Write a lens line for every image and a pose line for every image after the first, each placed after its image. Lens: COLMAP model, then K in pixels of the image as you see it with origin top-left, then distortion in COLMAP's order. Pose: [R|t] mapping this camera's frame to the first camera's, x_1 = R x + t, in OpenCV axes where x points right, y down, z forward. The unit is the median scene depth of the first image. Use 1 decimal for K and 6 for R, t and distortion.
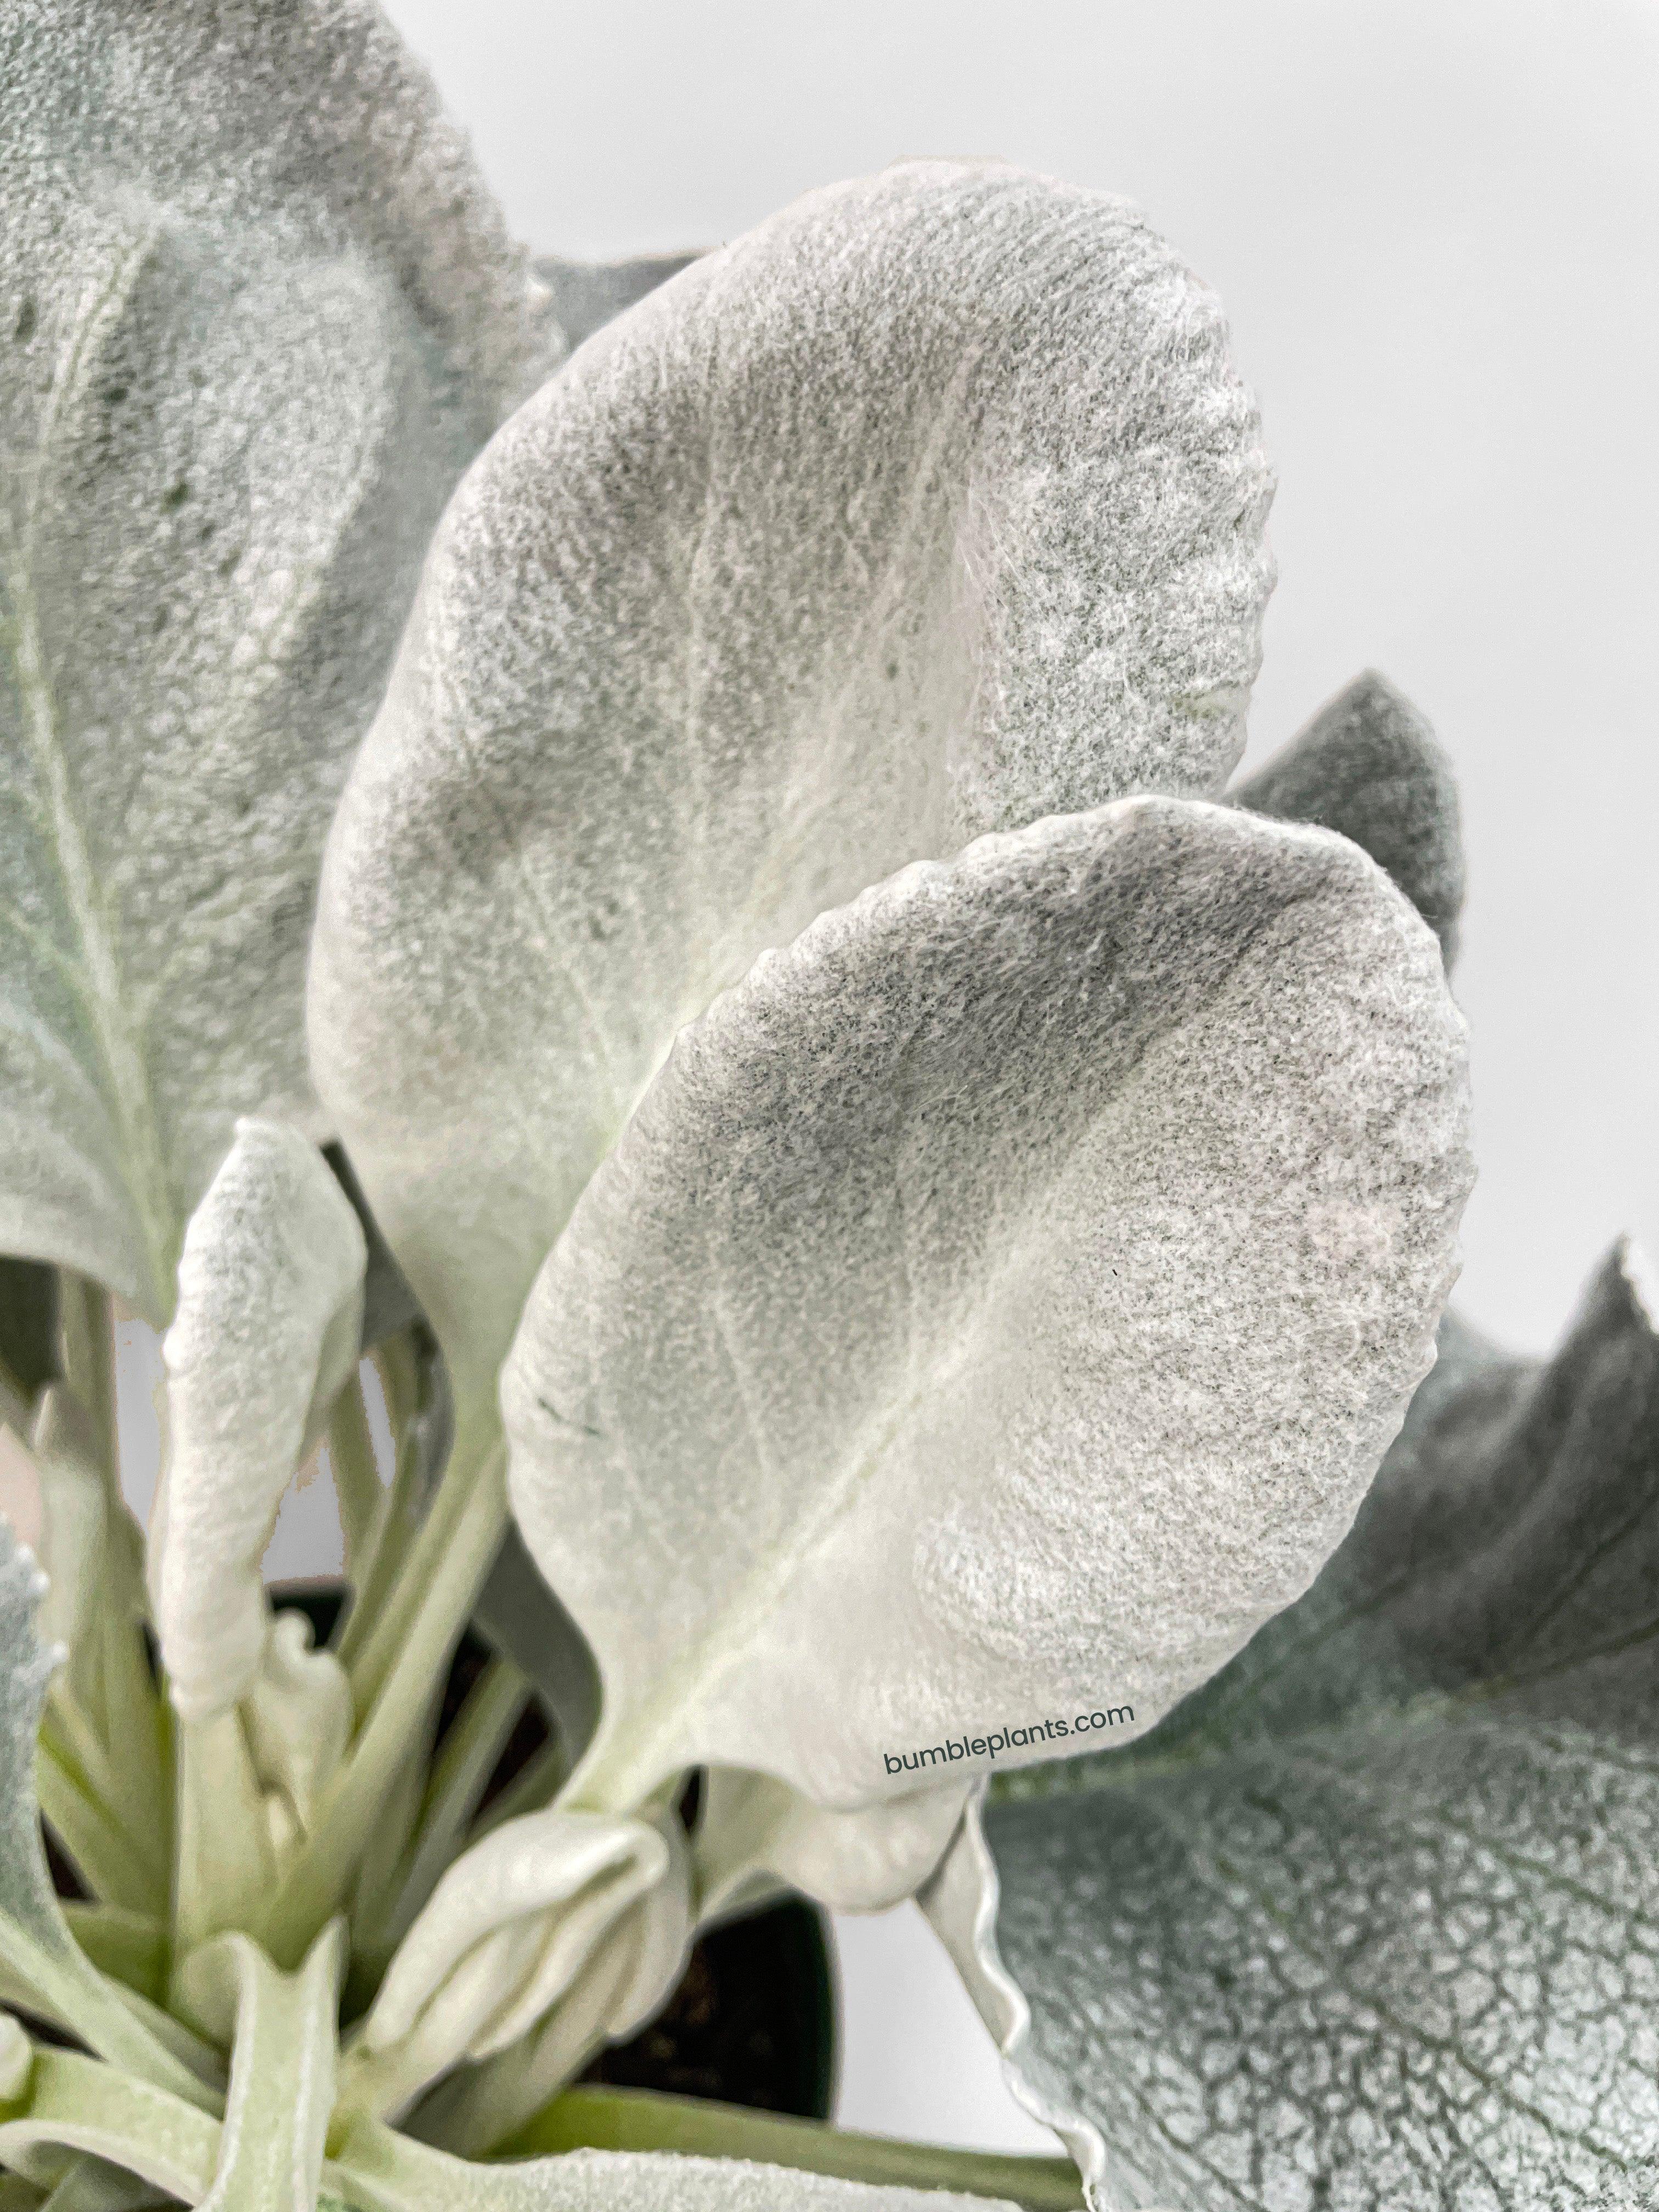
lens RADIAL K [[1609.7, 0, 829.5], [0, 1609.7, 1106.0], [0, 0, 1]] dist [0.083114, -0.136739]
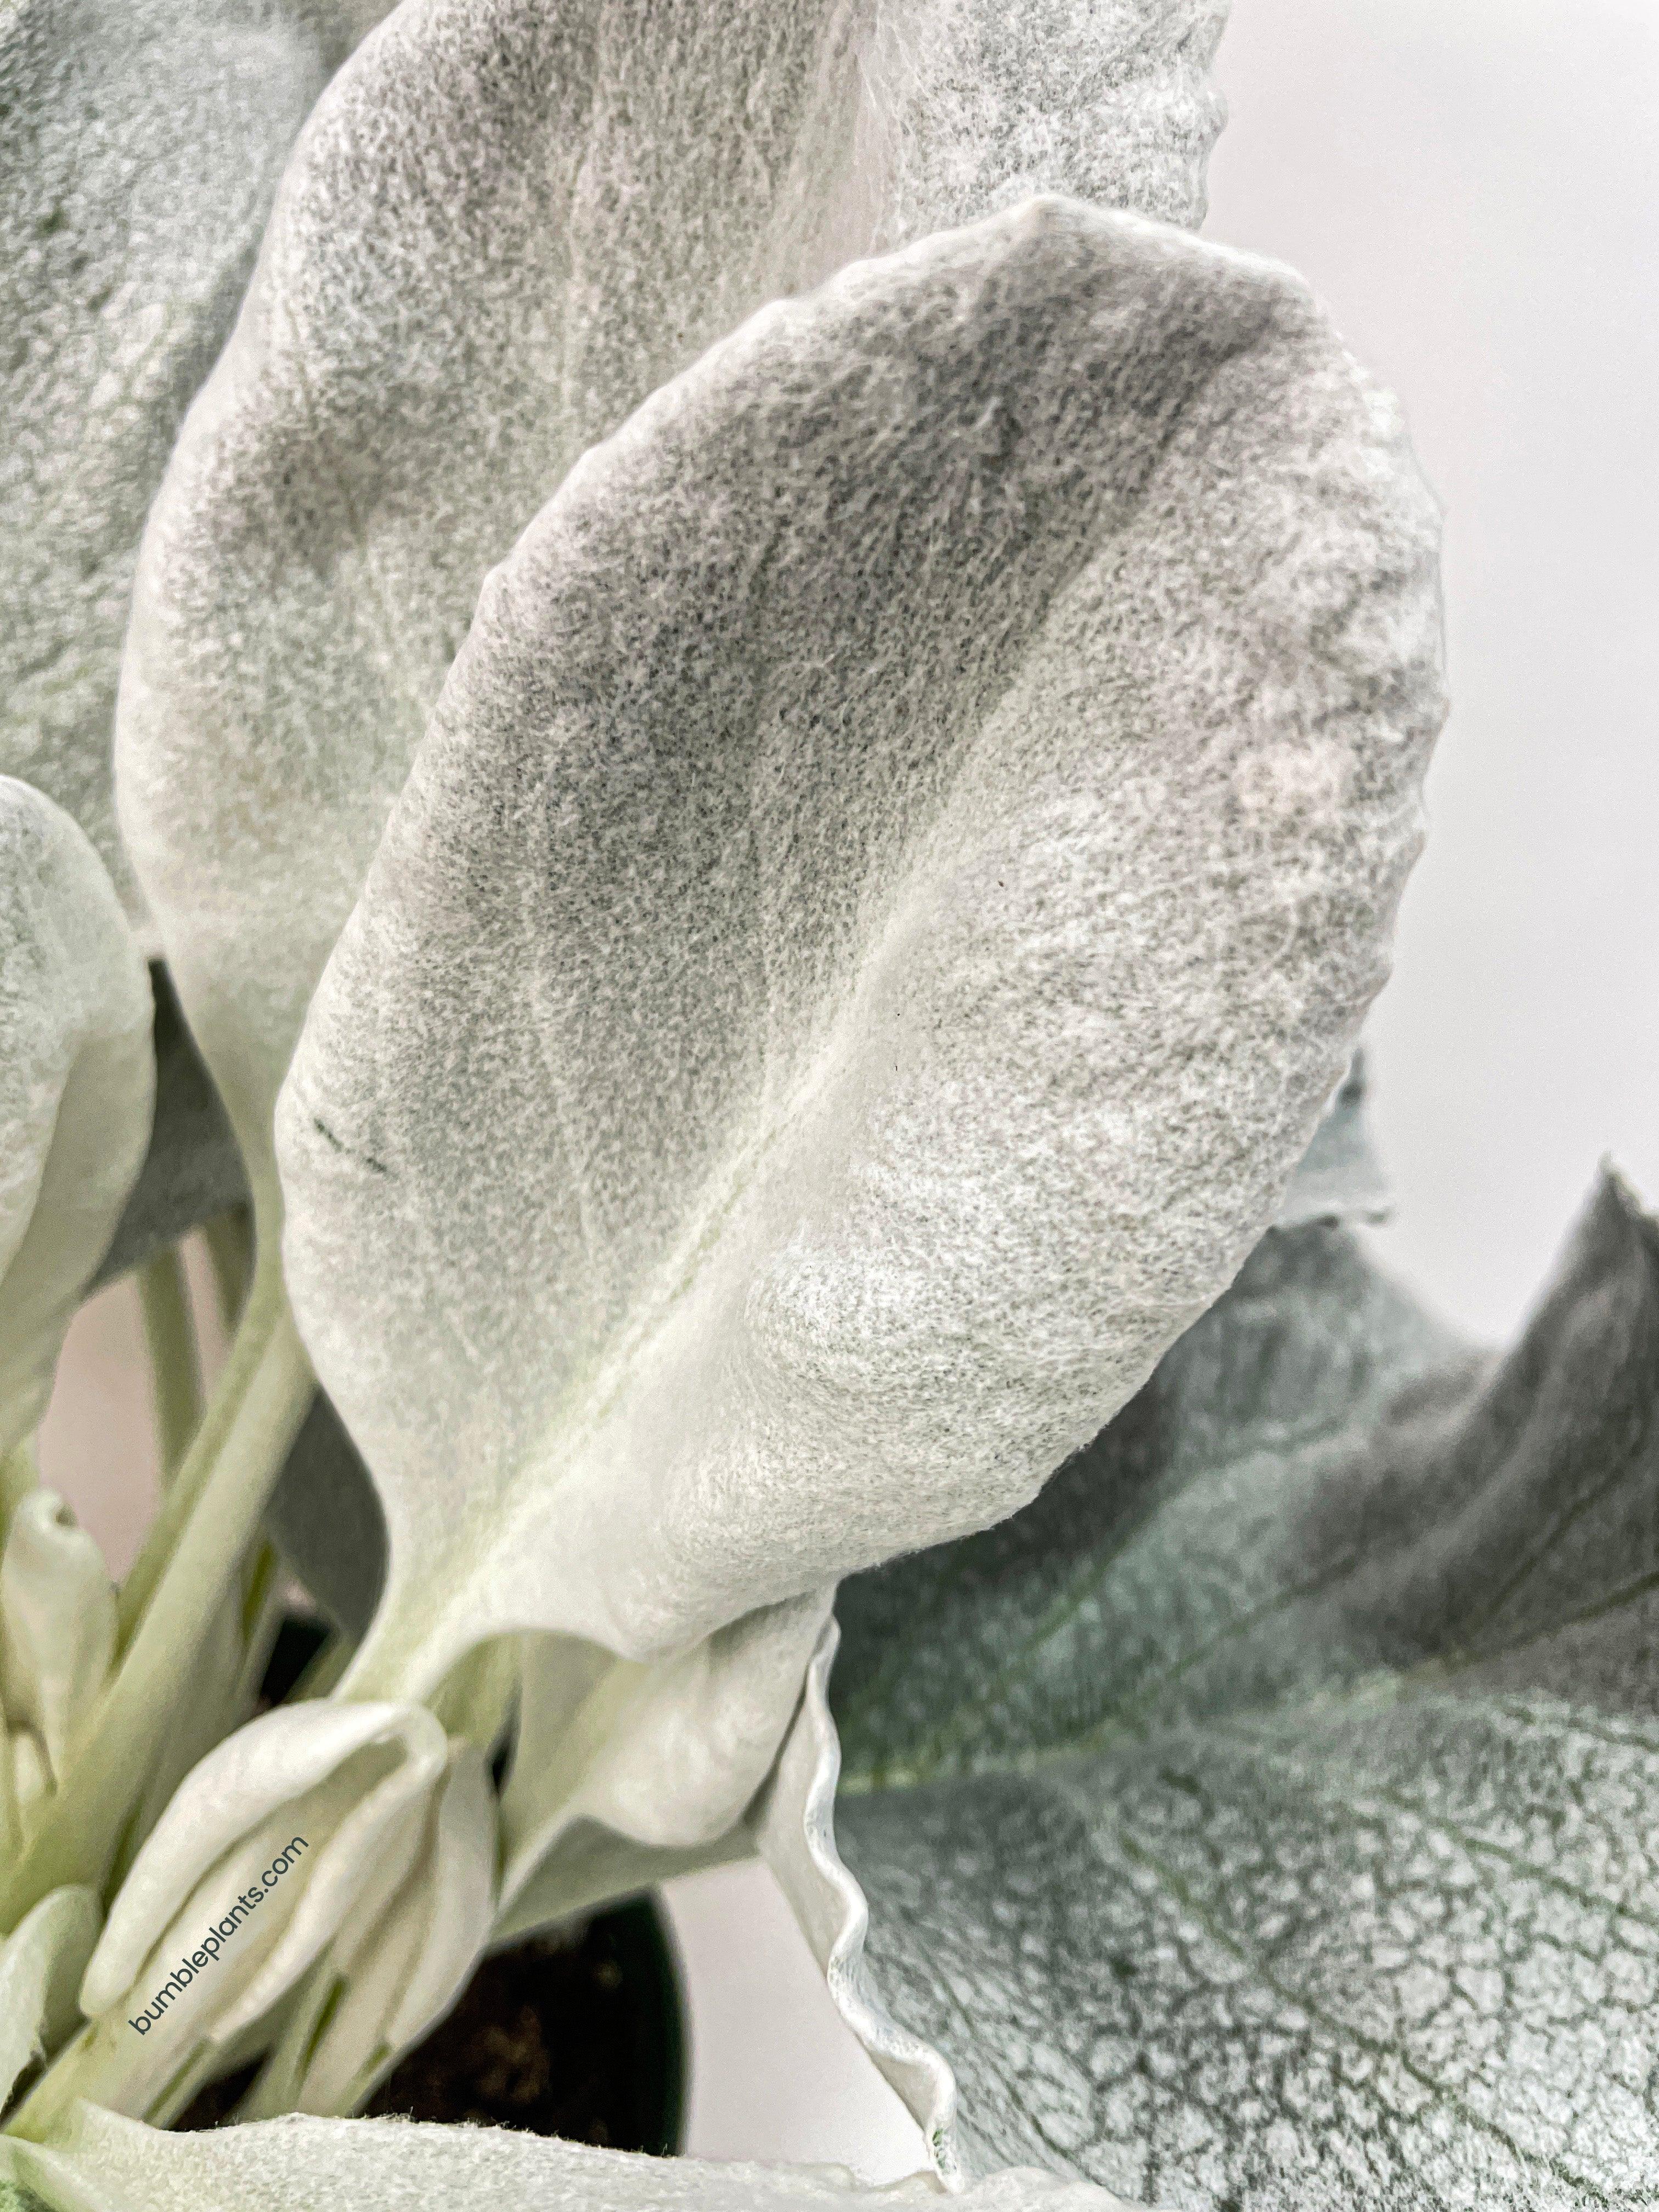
lens RADIAL K [[1643.7, 0, 821.0], [0, 1643.7, 1054.2], [0, 0, 1]] dist [0.064835, -0.118625]
pose [[0.998132, 0.059101, 0.015455, 0.060268], [-0.057080, 0.992434, -0.108704, 0.215390], [-0.021762, 0.107619, 0.993954, 0.146469]]
